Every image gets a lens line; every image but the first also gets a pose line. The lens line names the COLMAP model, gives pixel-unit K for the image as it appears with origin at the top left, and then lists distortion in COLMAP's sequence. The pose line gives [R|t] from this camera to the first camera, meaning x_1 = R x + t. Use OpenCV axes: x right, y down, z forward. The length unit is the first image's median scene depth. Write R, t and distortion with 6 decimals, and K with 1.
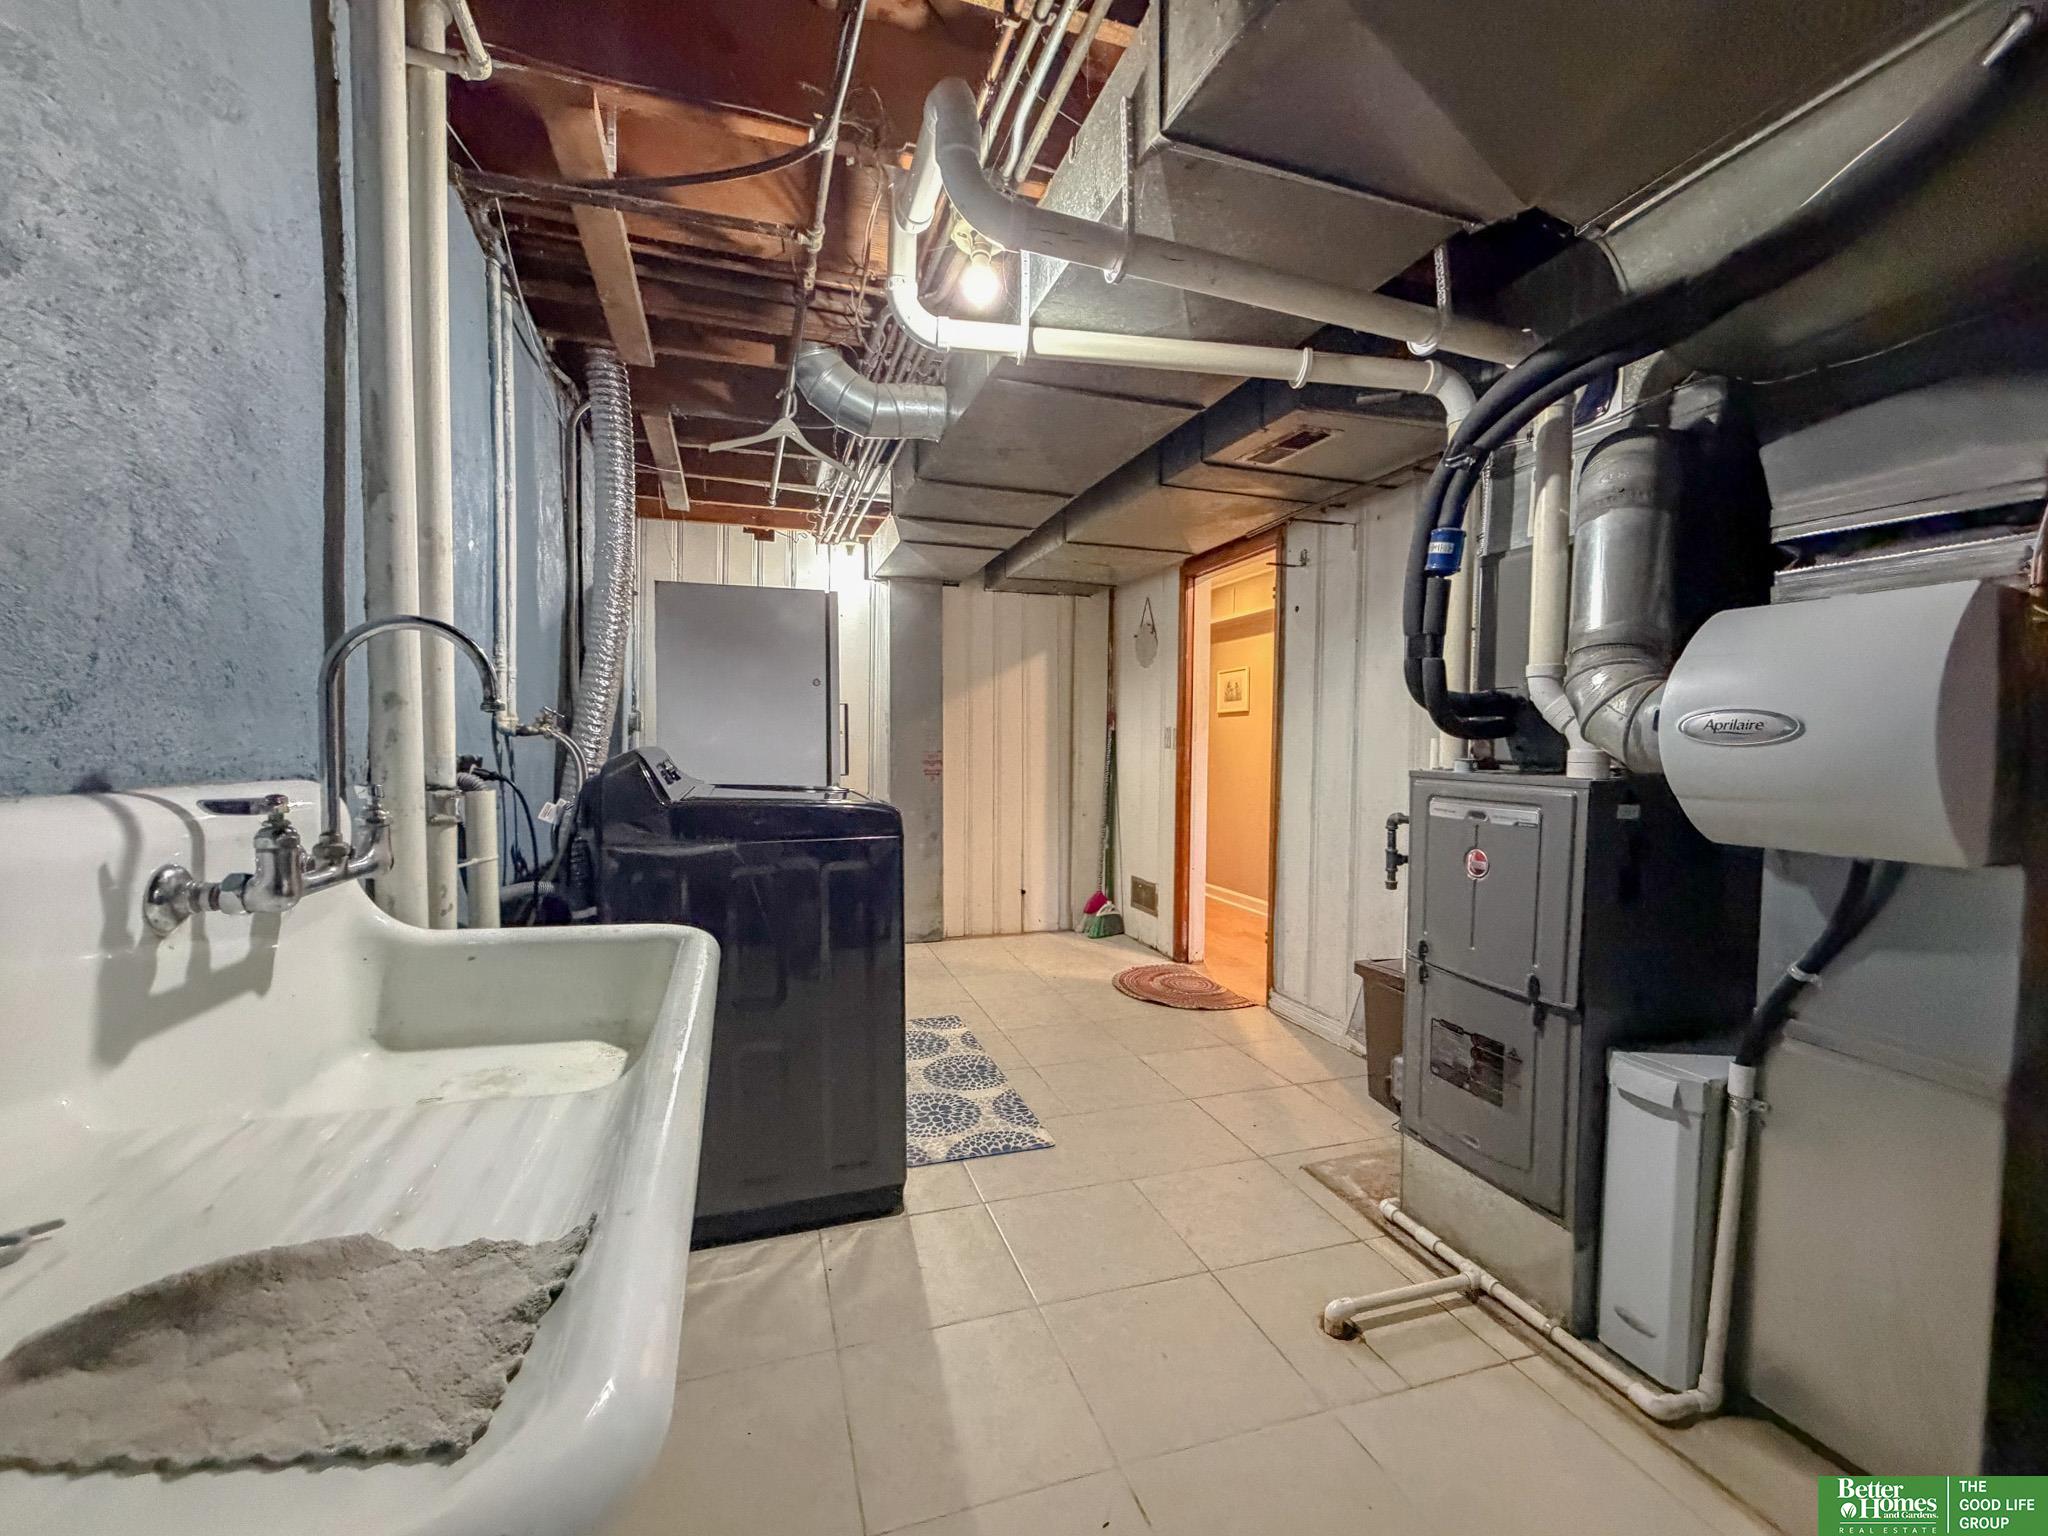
lens RADIAL K [[832.2, 0, 1015.0], [0, 832.2, 766.9], [0, 0, 1]] dist [-0.000919, -0.000118]
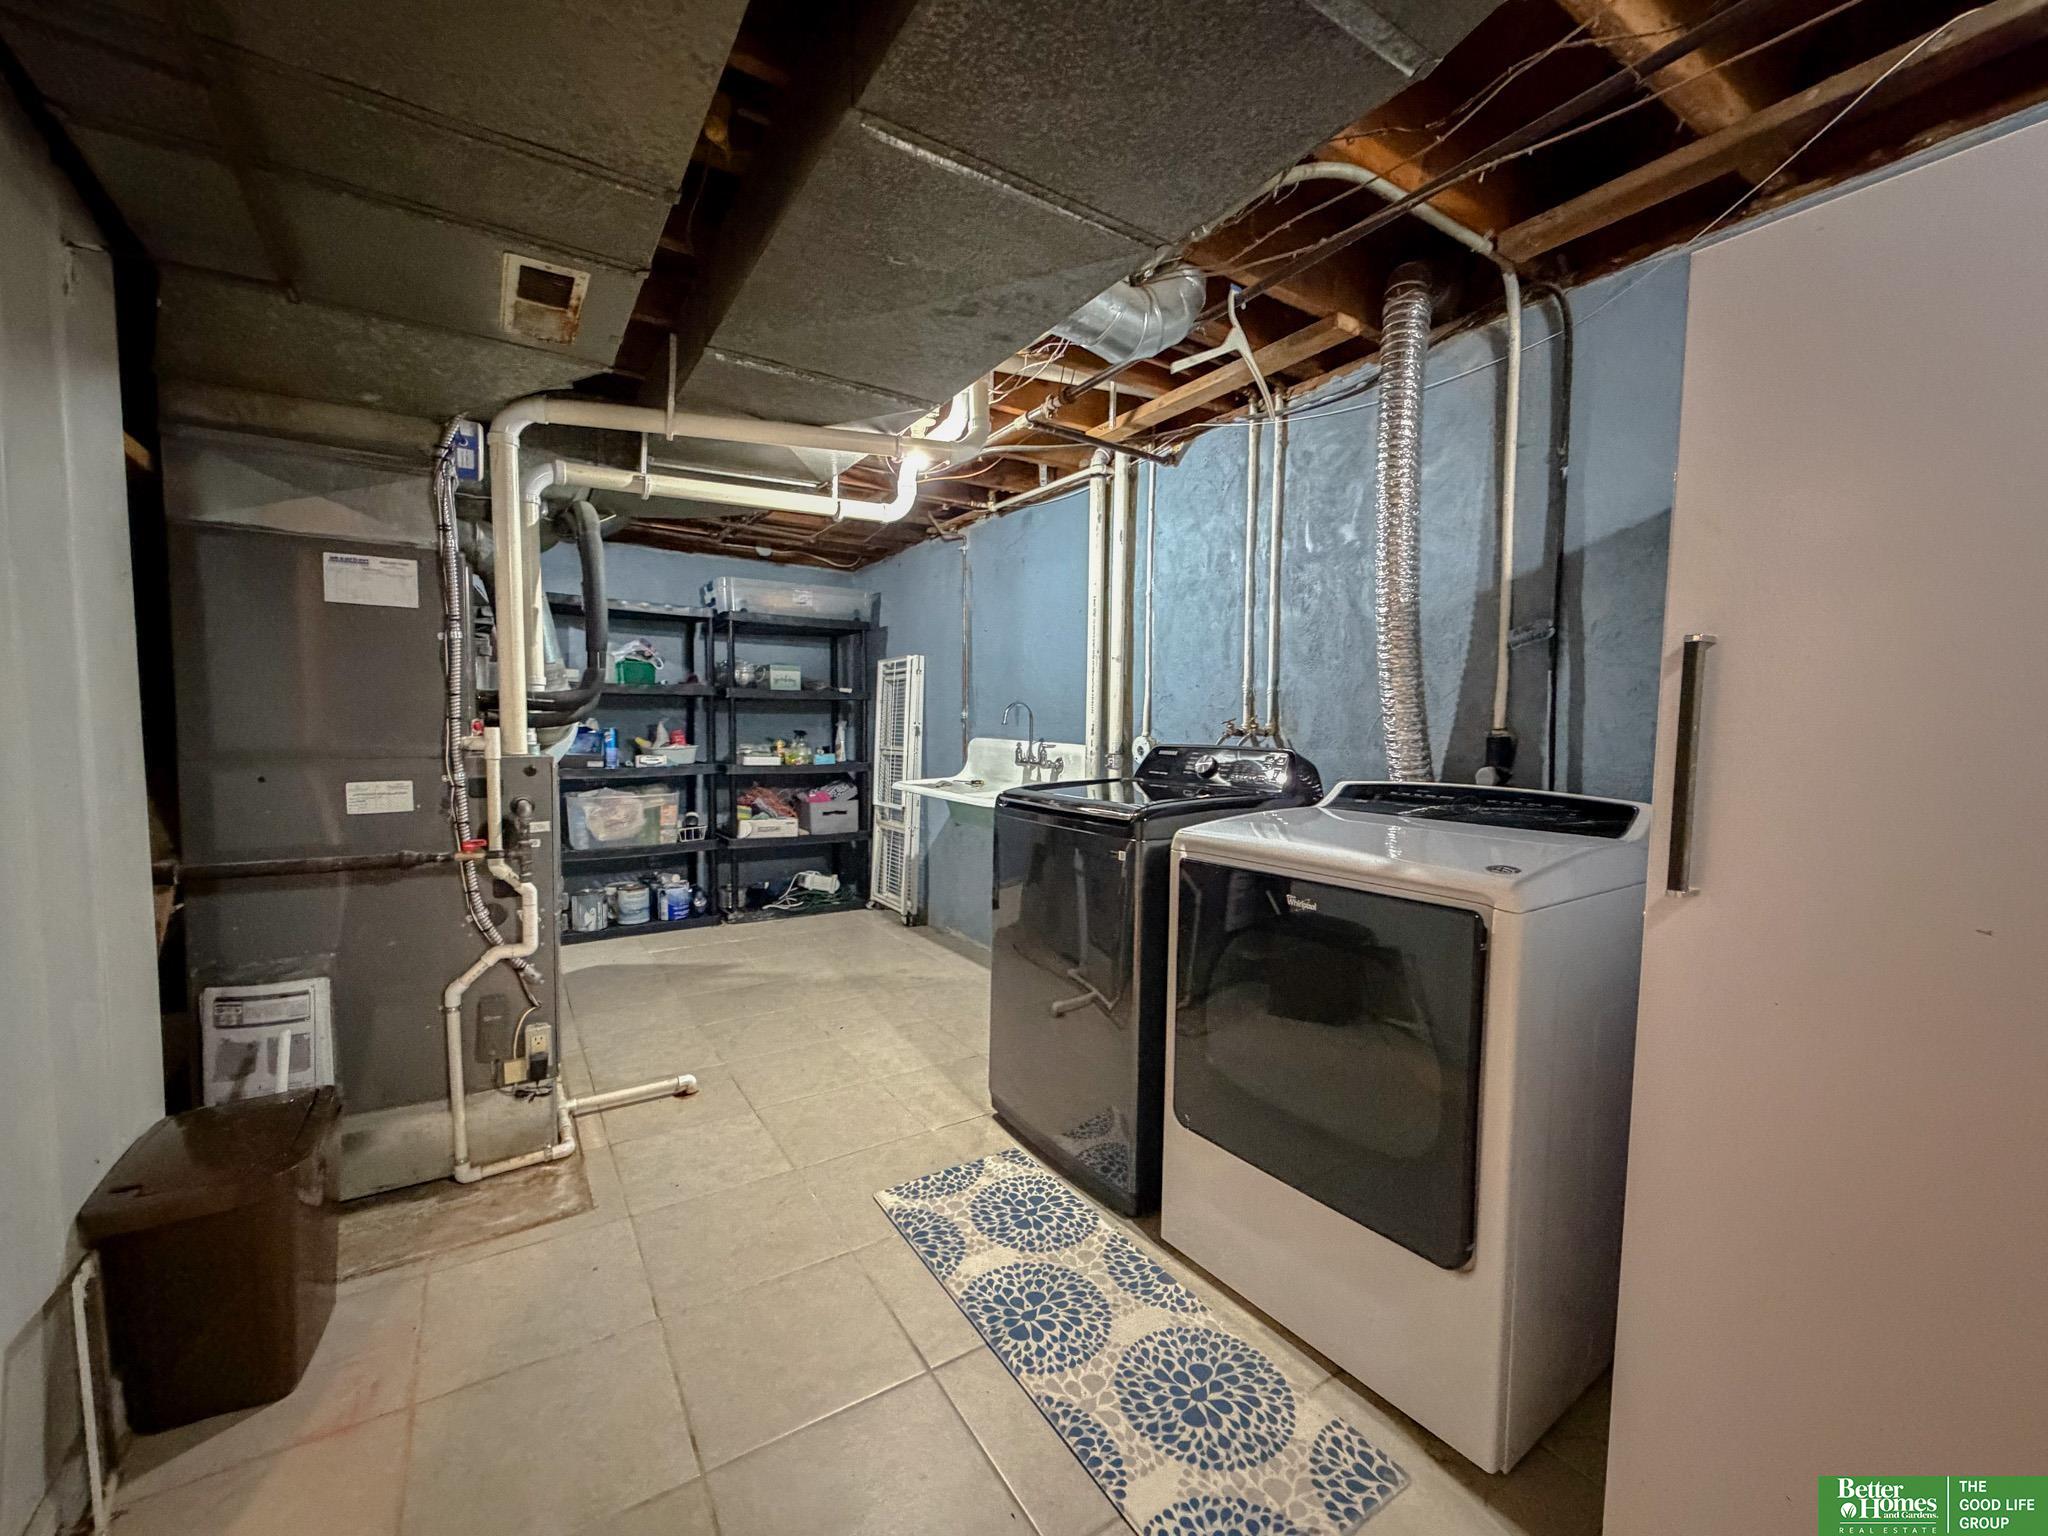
lens RADIAL K [[832.2, 0, 1015.0], [0, 832.2, 766.9], [0, 0, 1]] dist [-0.000919, -0.000118]
pose [[-0.967596, -0.002355, -0.252492, 0.115402], [-0.024310, 0.996180, 0.083866, -0.067573], [0.251330, 0.087287, -0.963958, 1.697750]]
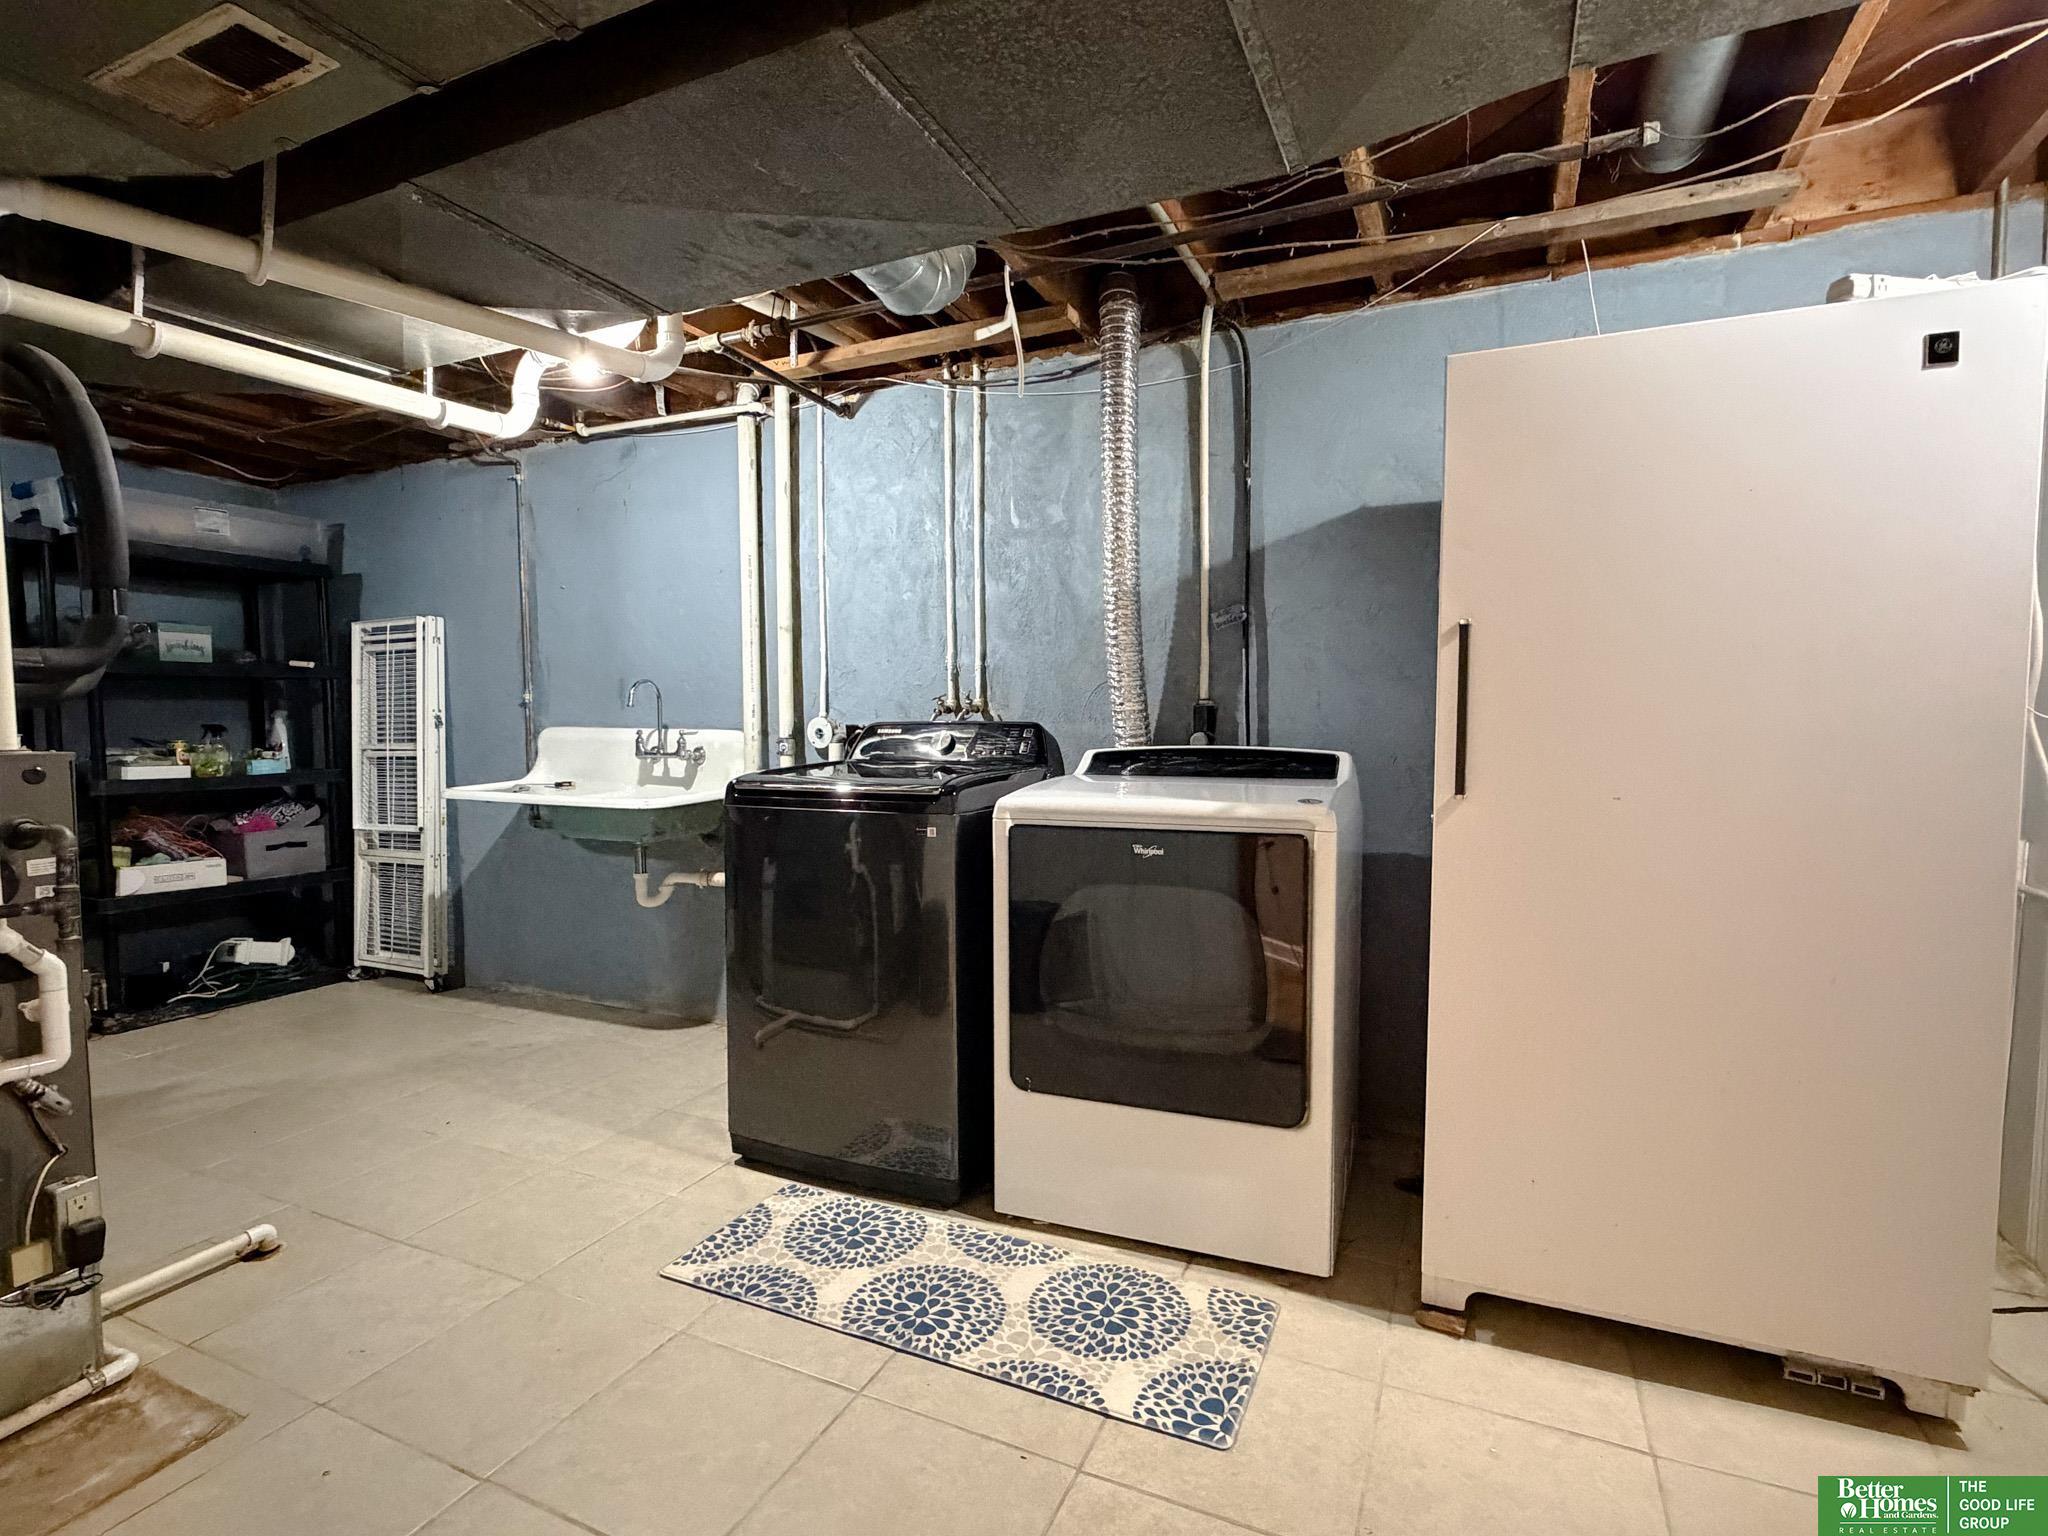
lens RADIAL K [[1013.3, 0, 1022.1], [0, 1013.3, 769.7], [0, 0, 1]] dist [0.001497, -0.002329]
pose [[-0.675301, 0.035958, -0.736665, 0.426995], [-0.022336, 0.997356, 0.069159, -0.042944], [0.737204, 0.063157, -0.672712, 1.648239]]
